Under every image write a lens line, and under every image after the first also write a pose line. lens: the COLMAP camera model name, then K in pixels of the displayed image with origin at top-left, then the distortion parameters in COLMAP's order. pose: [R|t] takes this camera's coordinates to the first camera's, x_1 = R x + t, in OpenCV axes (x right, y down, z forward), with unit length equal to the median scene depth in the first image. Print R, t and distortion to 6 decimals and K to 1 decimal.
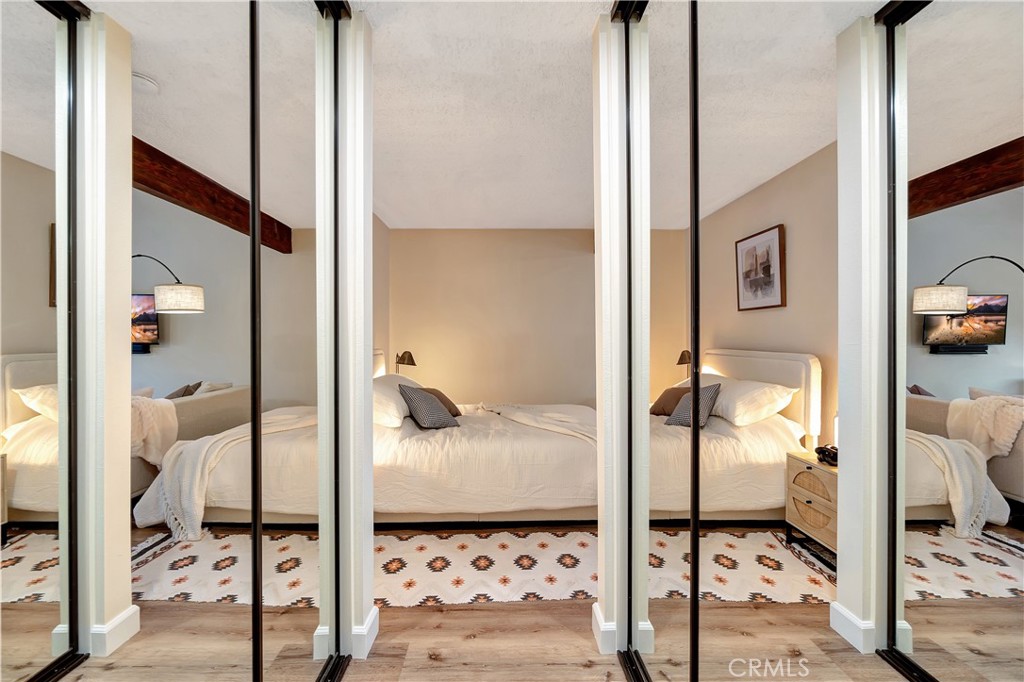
lens RADIAL K [[448.6, 0, 512.0], [0, 448.6, 341.0], [0, 0, 1]] dist [-0.000276, -0.000850]
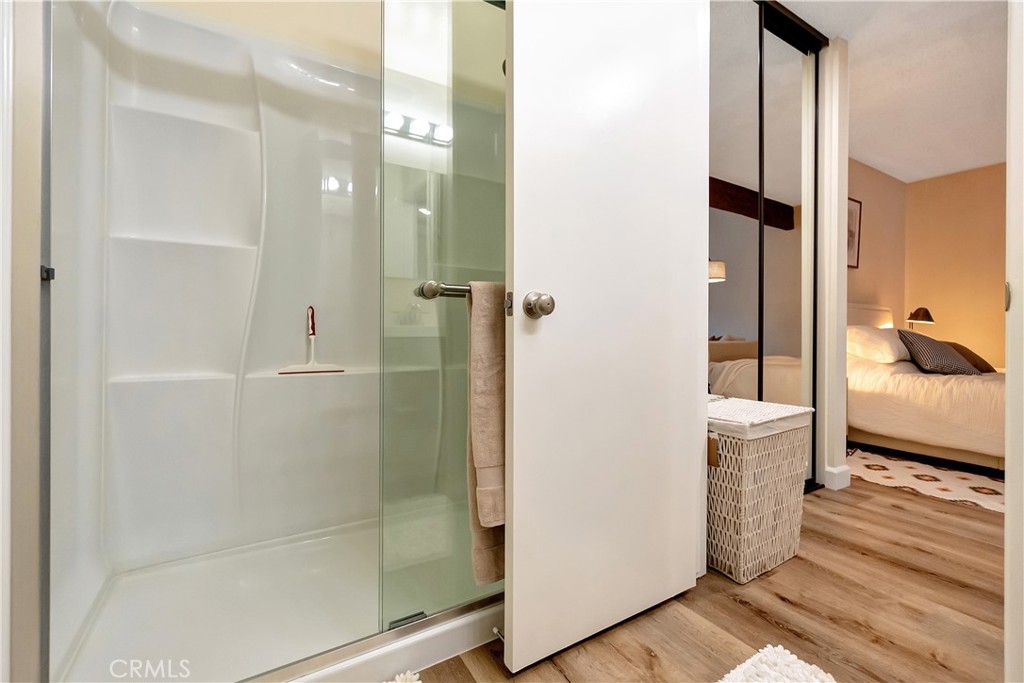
lens RADIAL K [[440.7, 0, 511.9], [0, 440.7, 321.3], [0, 0, 1]] dist [0.001916, 0.000722]
pose [[0.506875, -0.002012, -0.862017, 0.202725], [-0.008868, 0.999932, -0.007548, 0.104880], [0.861974, 0.011471, 0.506823, -0.340495]]
